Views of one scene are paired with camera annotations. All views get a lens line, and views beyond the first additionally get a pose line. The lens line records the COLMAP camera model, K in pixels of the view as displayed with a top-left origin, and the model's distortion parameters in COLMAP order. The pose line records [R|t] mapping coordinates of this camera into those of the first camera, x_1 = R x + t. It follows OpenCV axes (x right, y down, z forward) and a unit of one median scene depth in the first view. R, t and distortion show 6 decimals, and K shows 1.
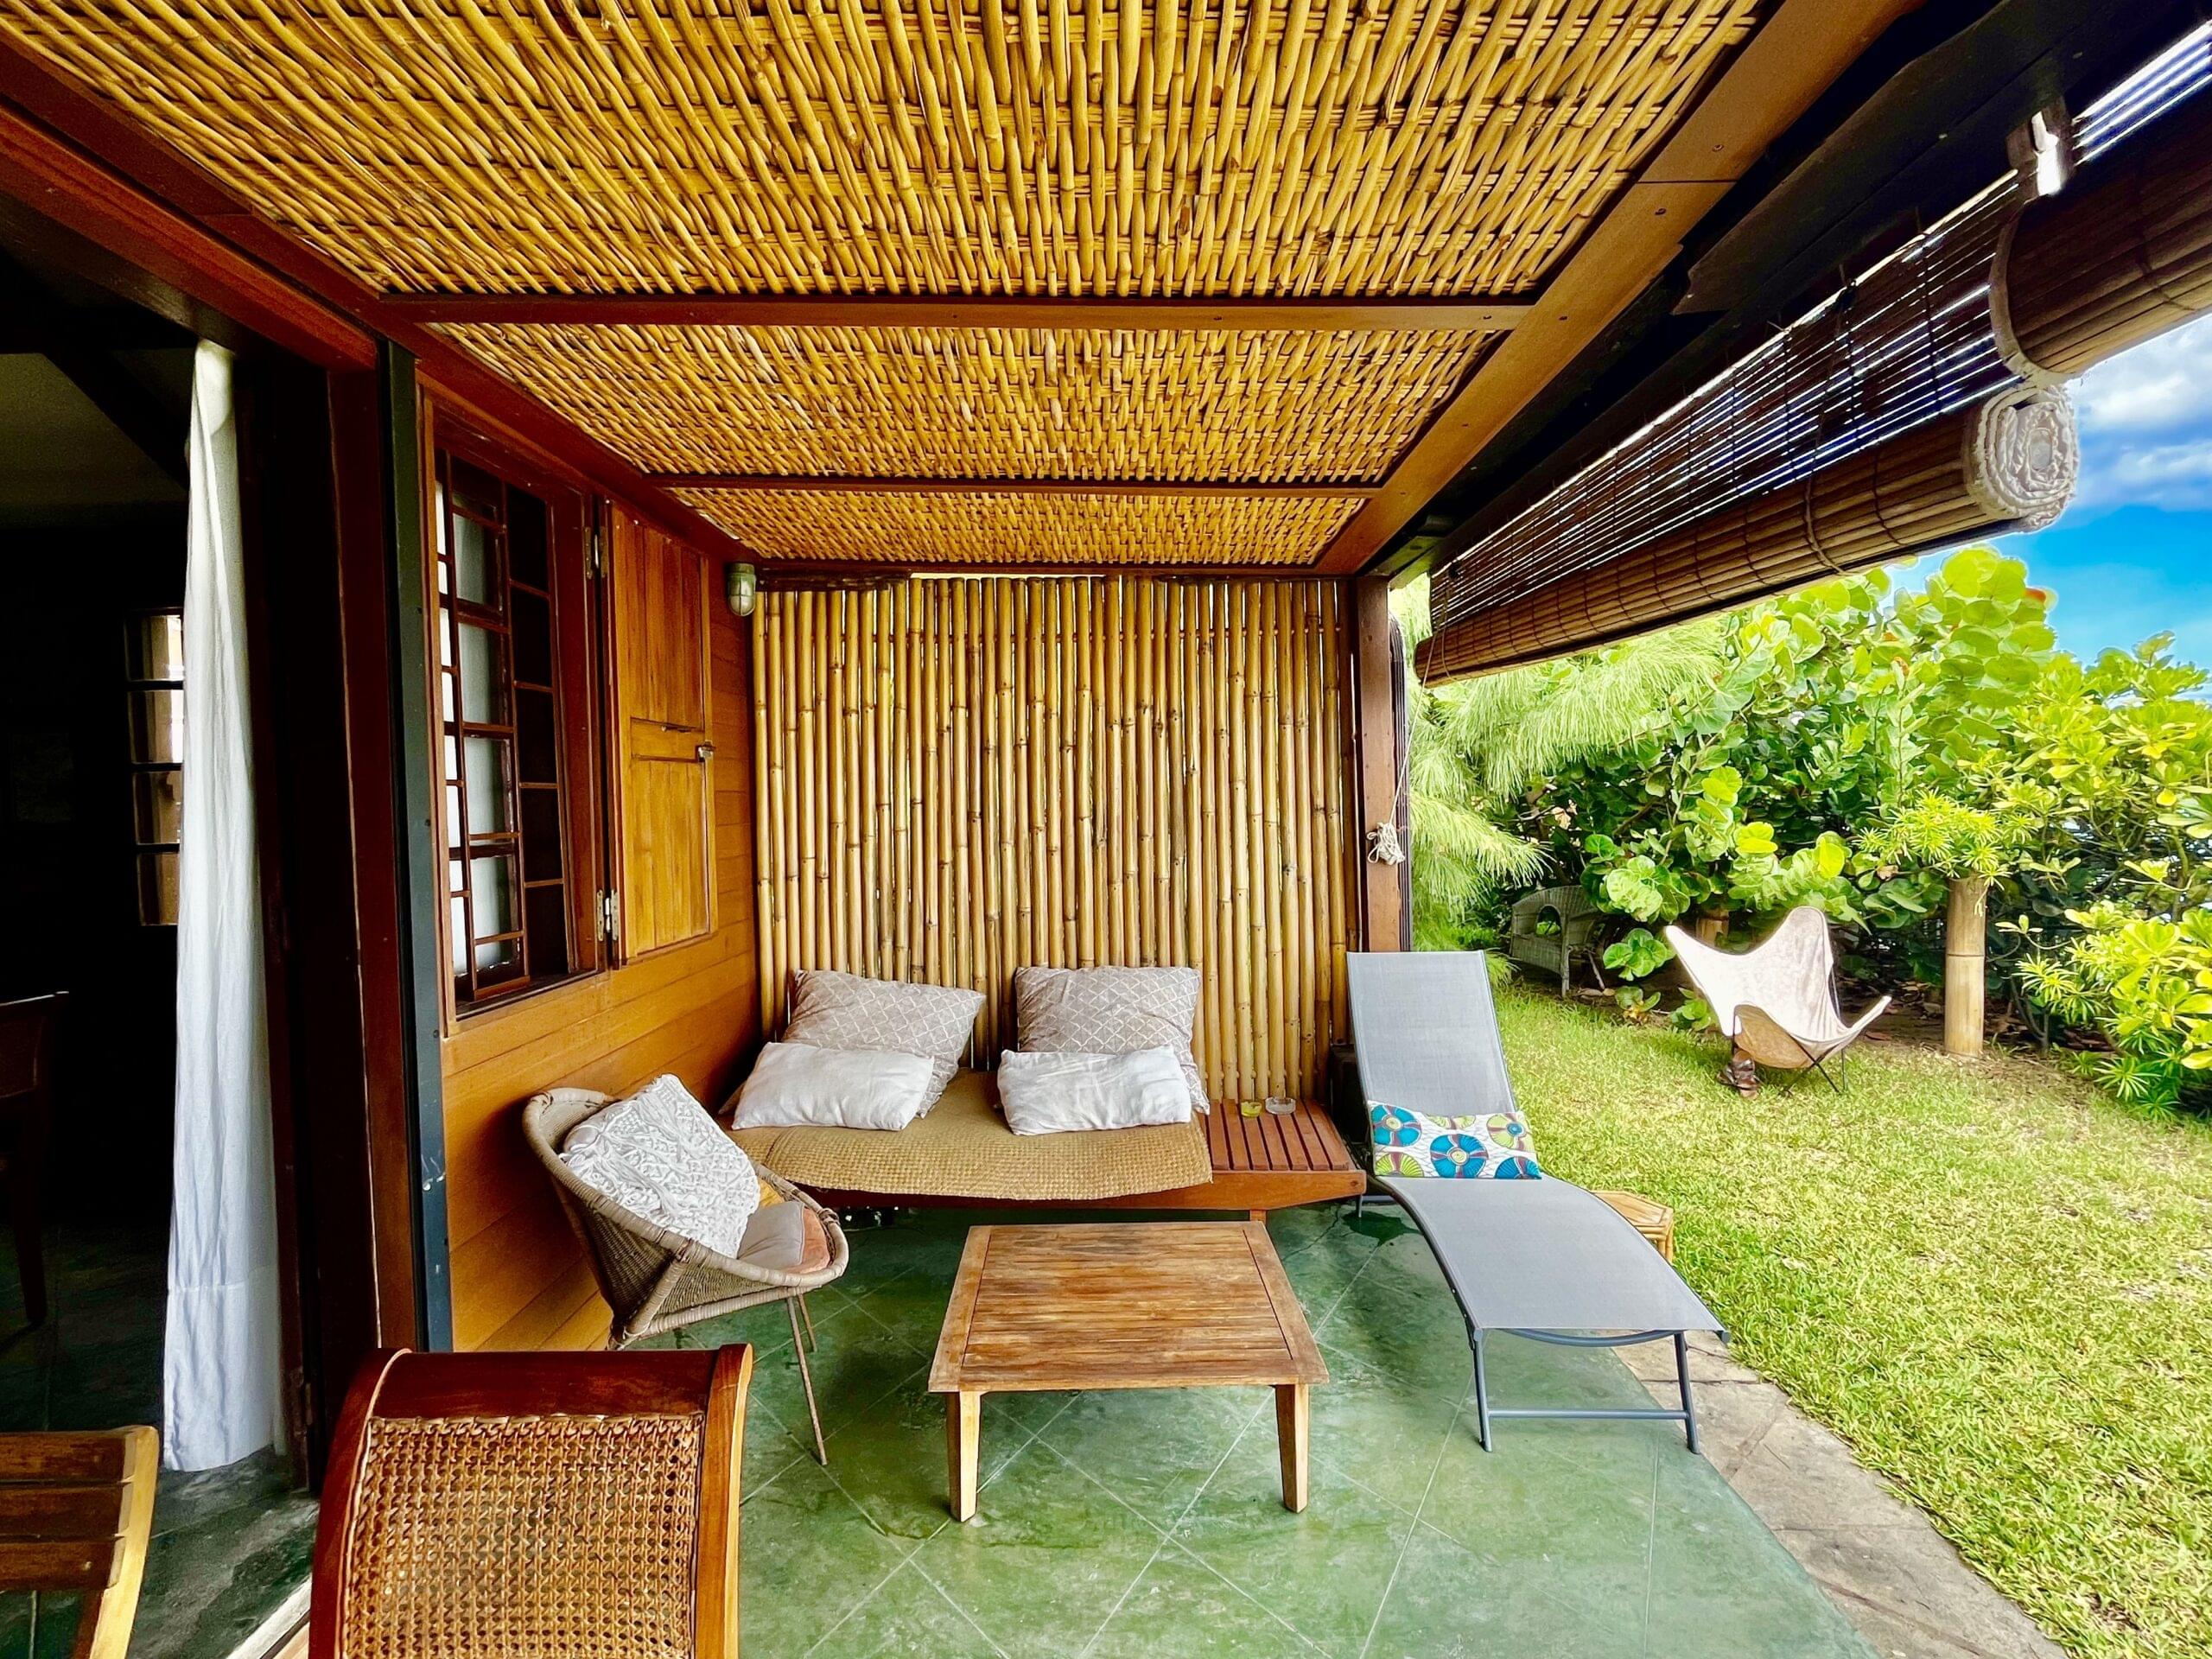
lens RADIAL K [[1079.9, 0, 1112.3], [0, 1079.9, 827.5], [0, 0, 1]] dist [-0.002142, -0.000317]
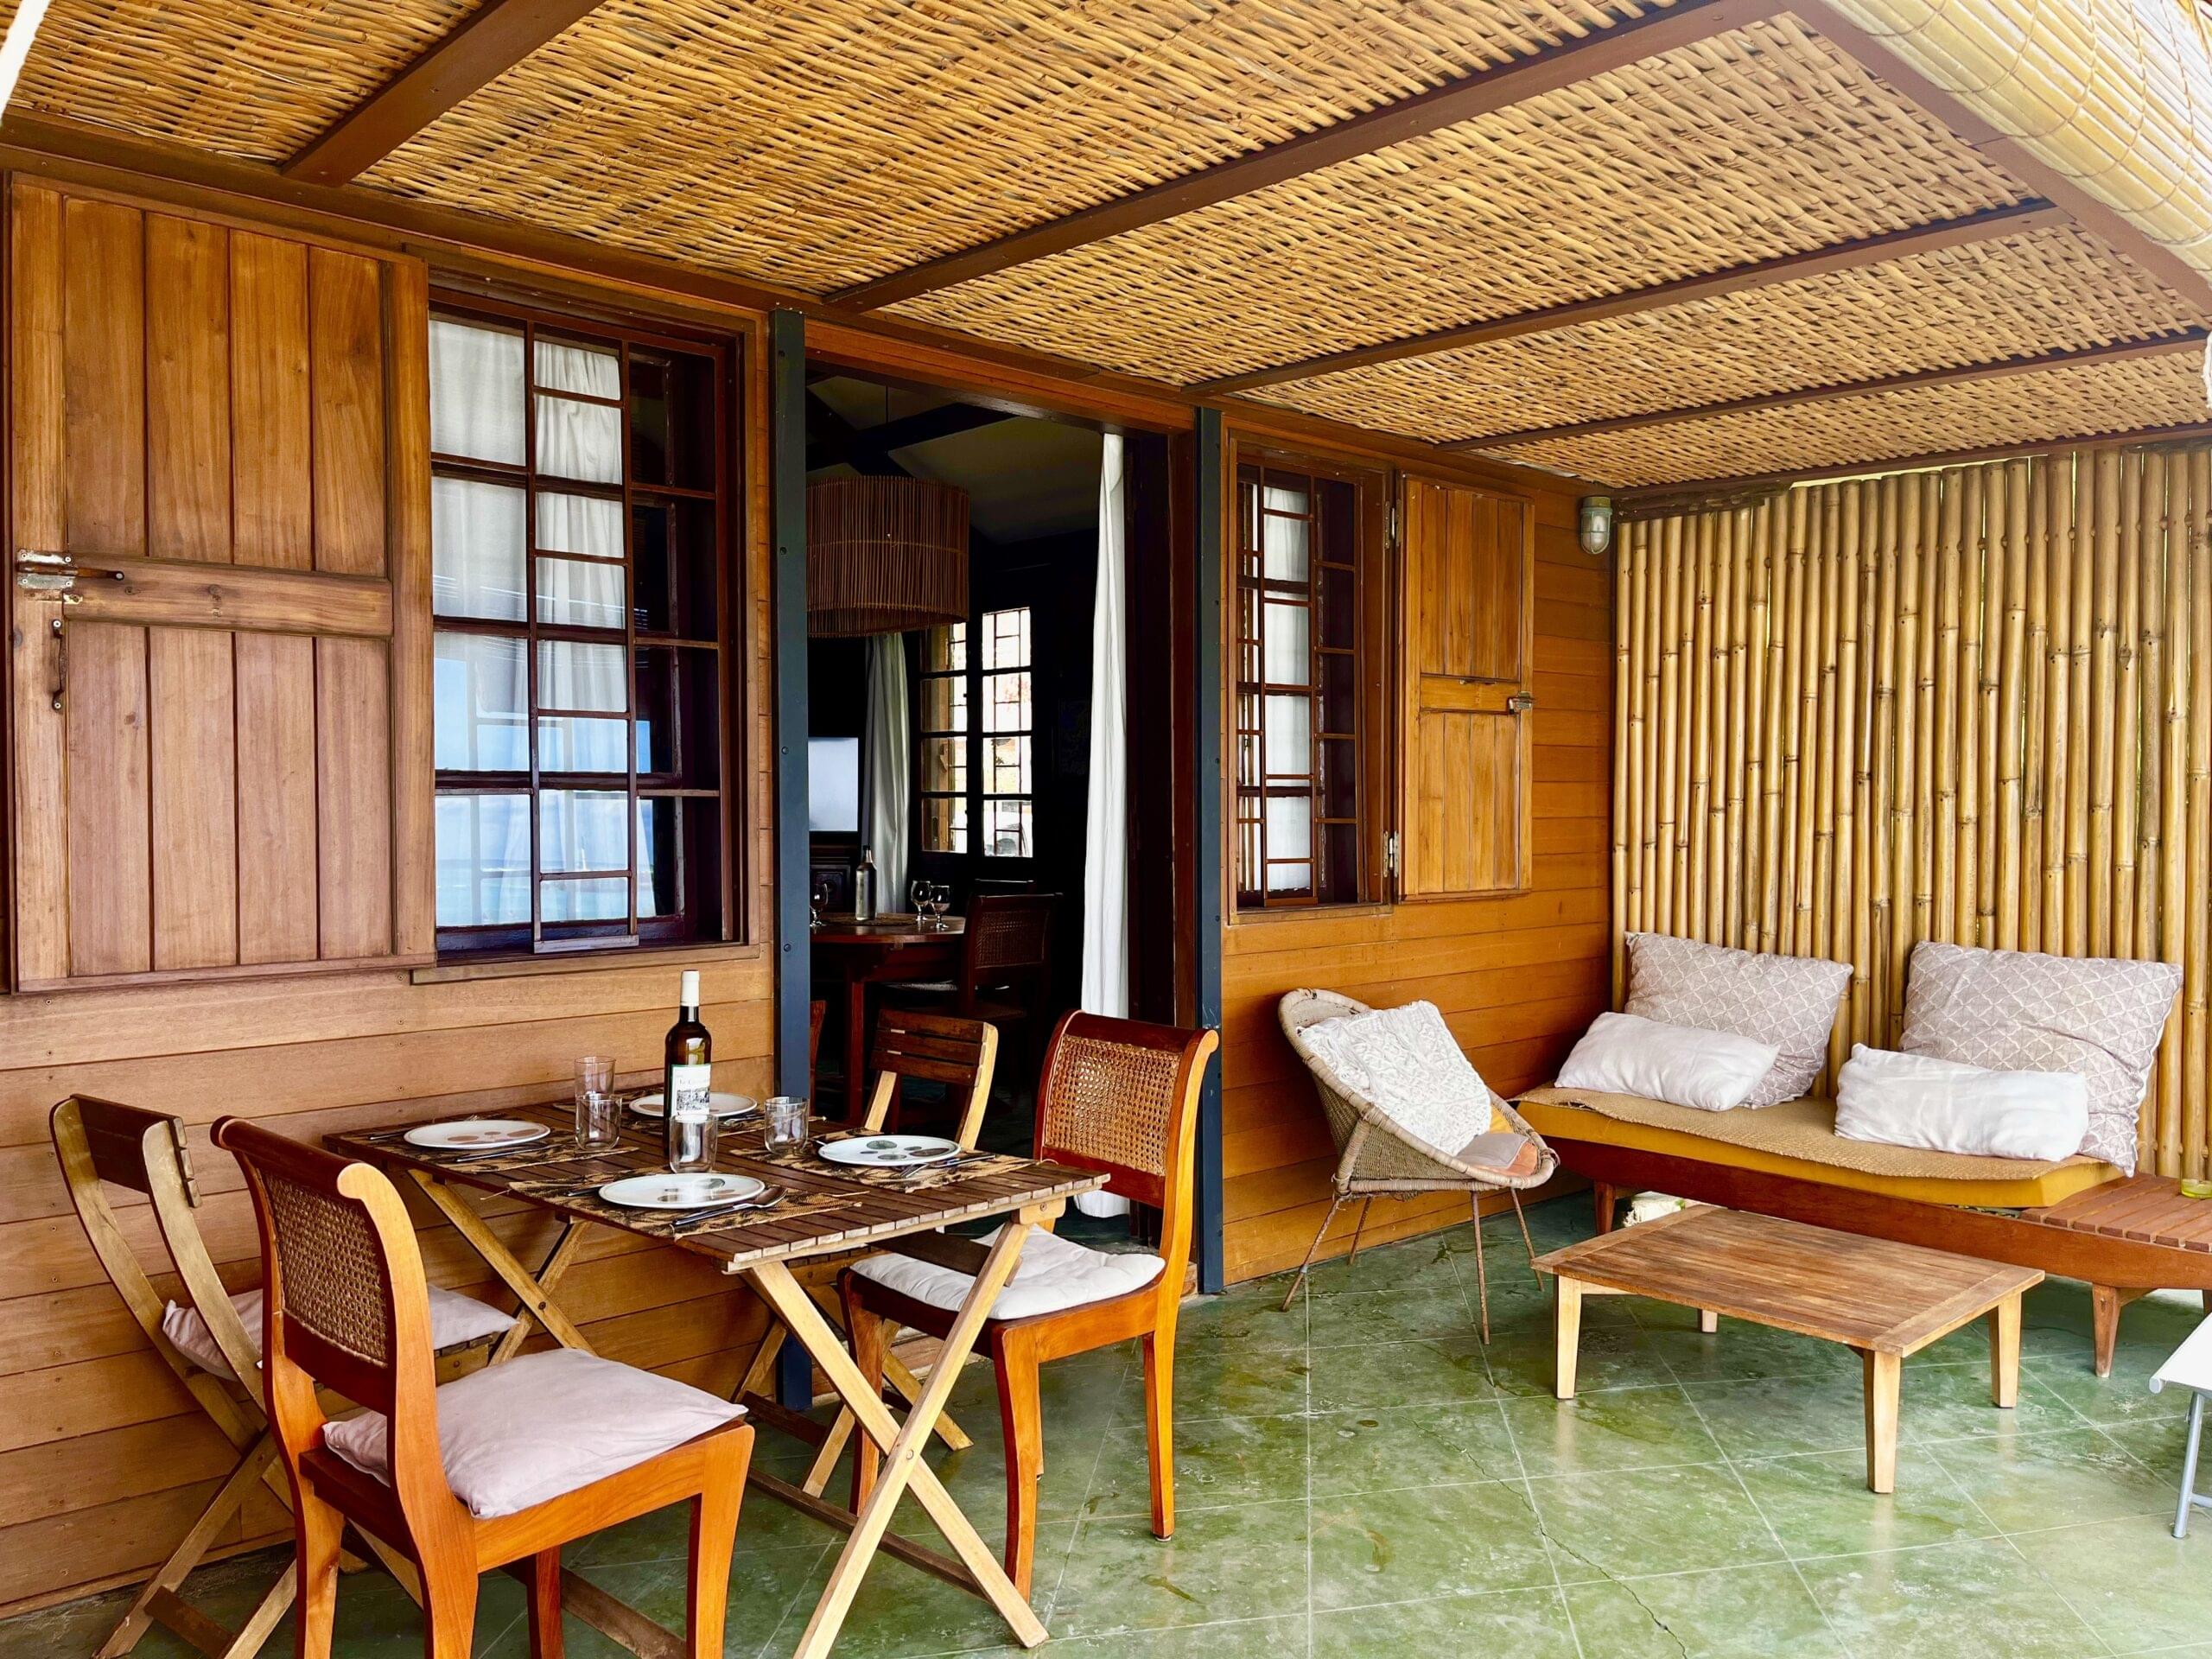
lens RADIAL K [[1705.5, 0, 1099.7], [0, 1705.5, 844.7], [0, 0, 1]] dist [0.071185, -0.111209]
pose [[0.683393, 0.037886, -0.729067, 0.442718], [-0.031756, 0.999250, 0.022160, 0.031349], [0.729360, 0.008008, 0.684083, -0.301692]]
